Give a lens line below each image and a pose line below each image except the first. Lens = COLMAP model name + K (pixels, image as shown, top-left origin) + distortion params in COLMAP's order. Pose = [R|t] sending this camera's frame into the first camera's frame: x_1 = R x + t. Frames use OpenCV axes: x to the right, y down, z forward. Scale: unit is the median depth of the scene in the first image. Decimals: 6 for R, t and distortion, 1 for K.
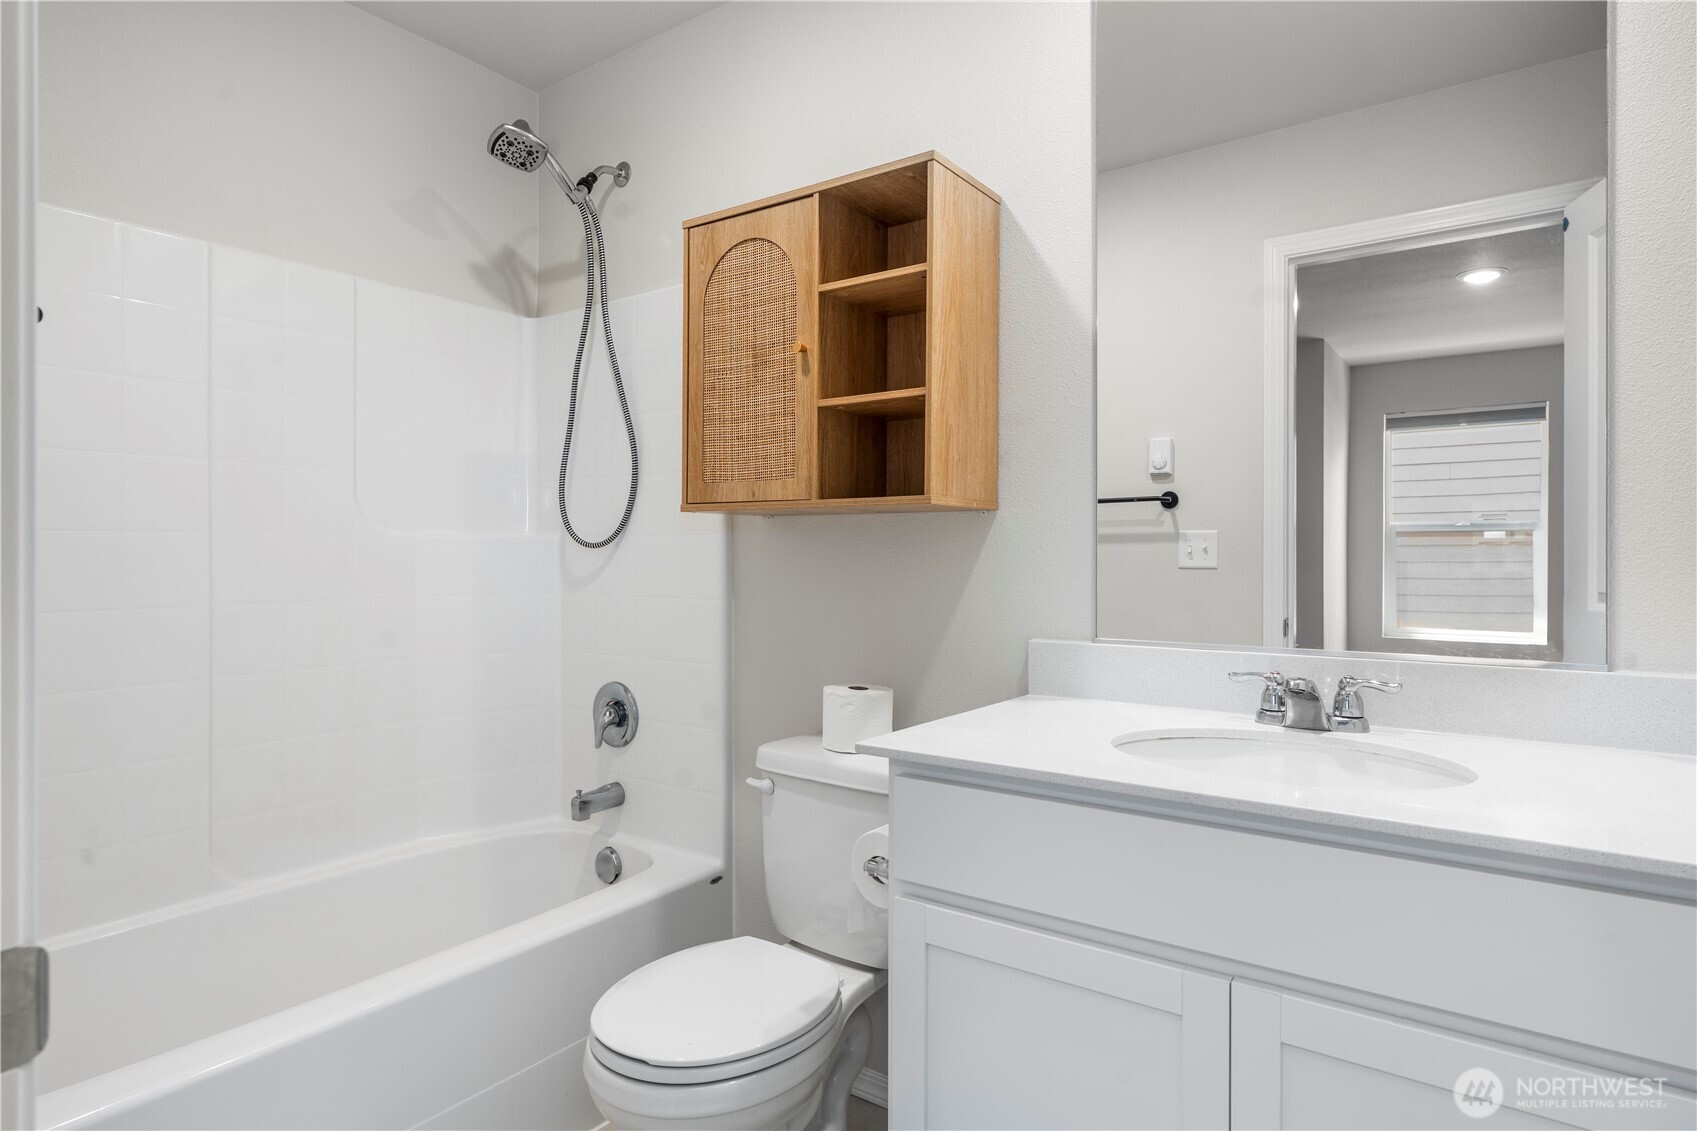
lens RADIAL K [[922.4, 0, 836.0], [0, 922.4, 560.1], [0, 0, 1]] dist [0.009538, -0.003419]
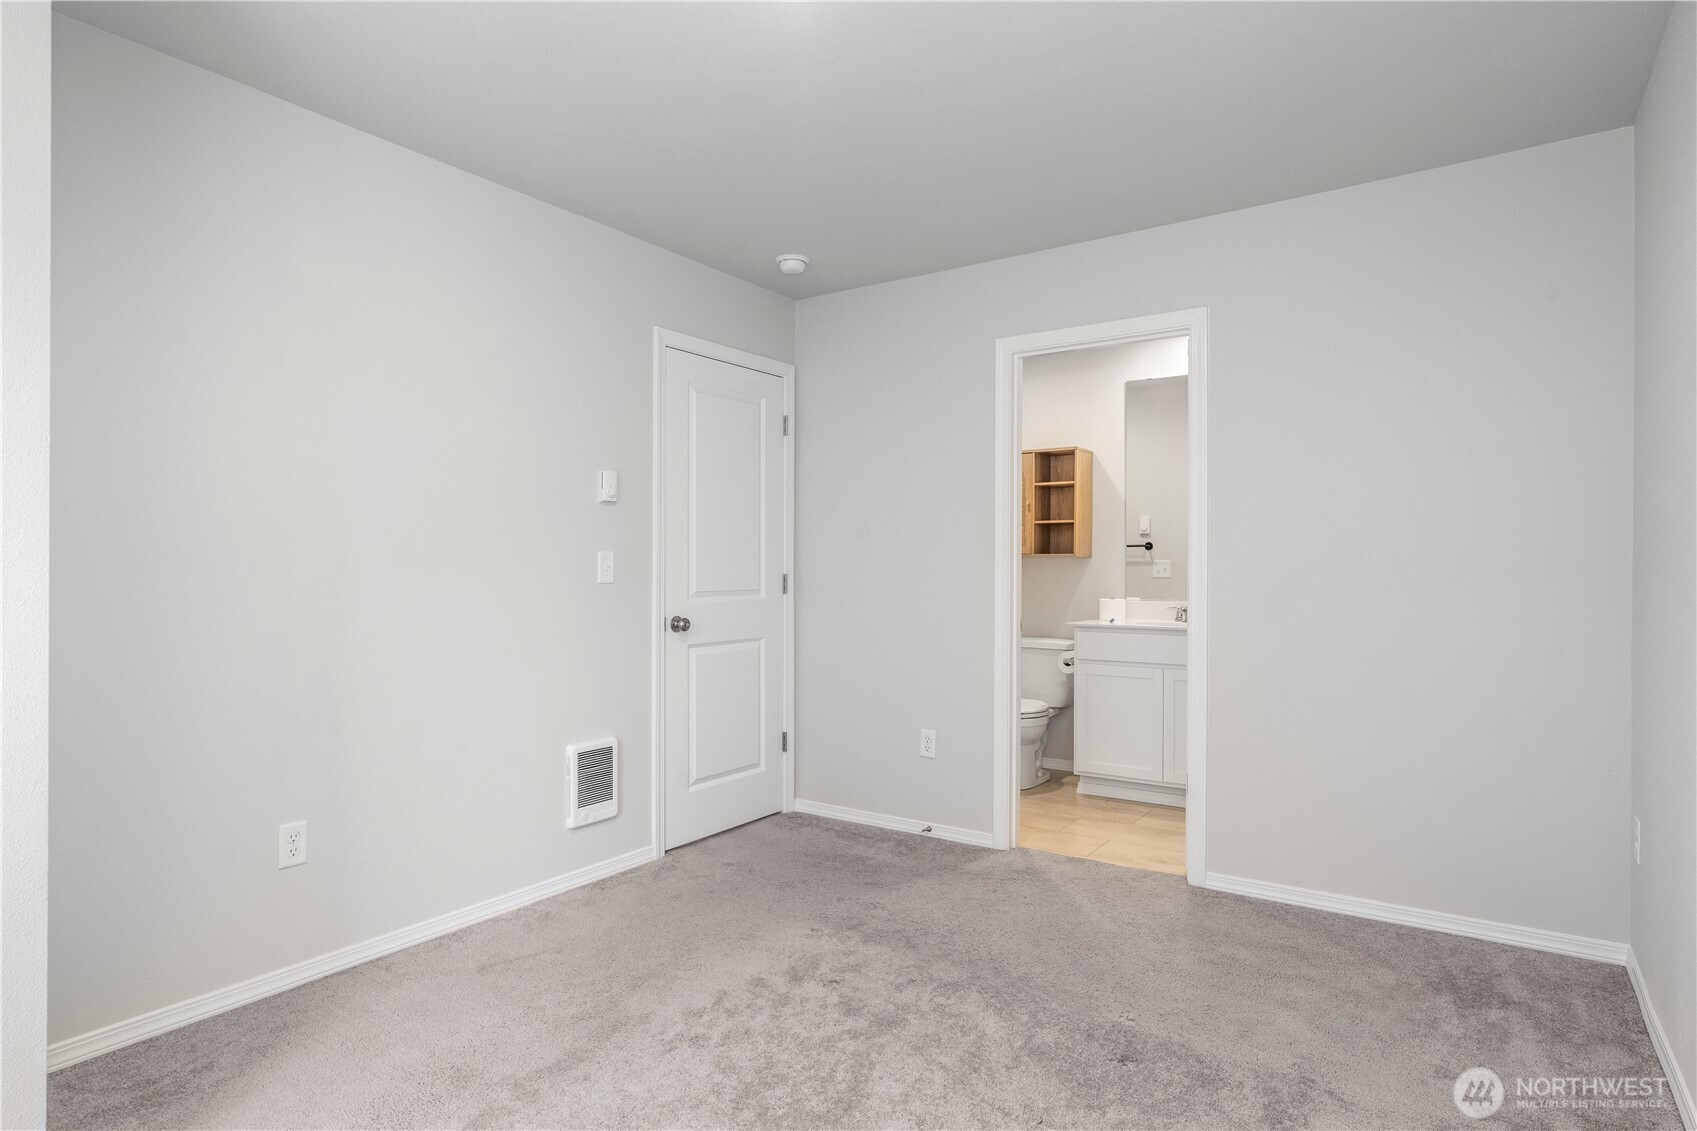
lens RADIAL K [[922.4, 0, 847.7], [0, 922.4, 566.6], [0, 0, 1]] dist [0.009538, -0.003419]
pose [[0.999369, 0.000978, 0.035514, -0.449798], [-0.000817, 0.999989, -0.004539, -0.007322], [-0.035518, 0.004507, 0.999359, -1.214585]]
